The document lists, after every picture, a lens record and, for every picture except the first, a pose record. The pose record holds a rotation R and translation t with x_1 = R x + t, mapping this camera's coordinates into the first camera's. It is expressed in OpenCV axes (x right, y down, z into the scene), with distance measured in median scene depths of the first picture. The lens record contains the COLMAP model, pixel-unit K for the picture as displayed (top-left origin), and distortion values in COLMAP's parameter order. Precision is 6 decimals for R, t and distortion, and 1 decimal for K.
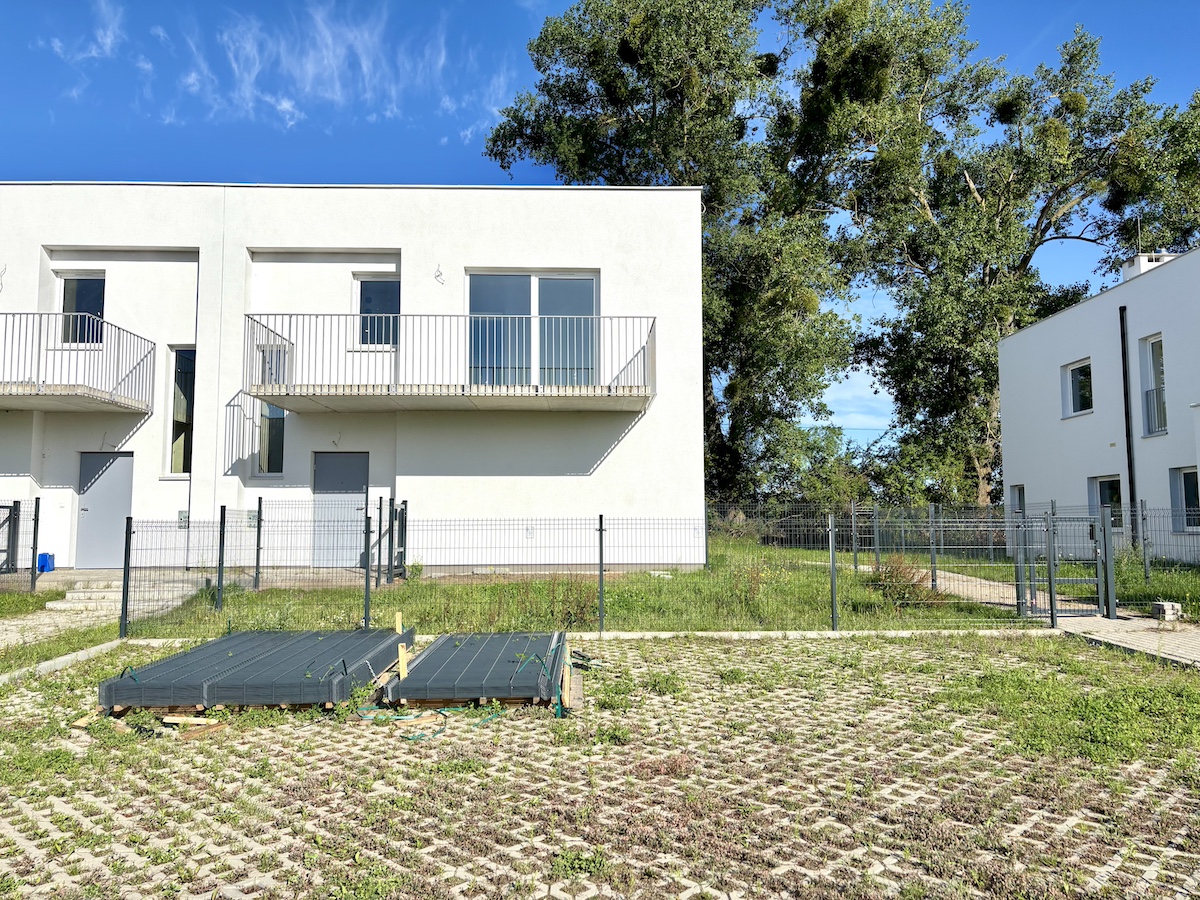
lens RADIAL K [[891.9, 0, 600.0], [0, 891.9, 450.0], [0, 0, 1]] dist [0.044690, -0.003983]
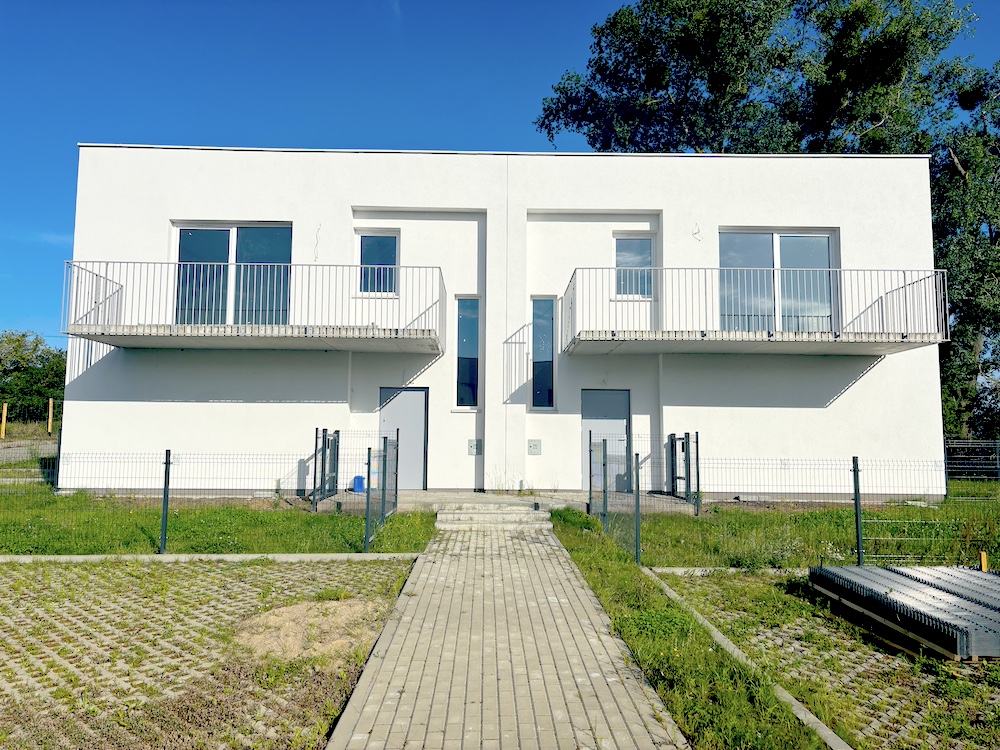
lens RADIAL K [[787.1, 0, 501.7], [0, 787.1, 354.7], [0, 0, 1]] dist [0.197820, -0.413727]
pose [[0.999935, 0.008487, 0.007560, -0.426965], [-0.008179, 0.999168, -0.039963, -0.000527], [-0.007893, 0.039898, 0.999173, 0.005551]]
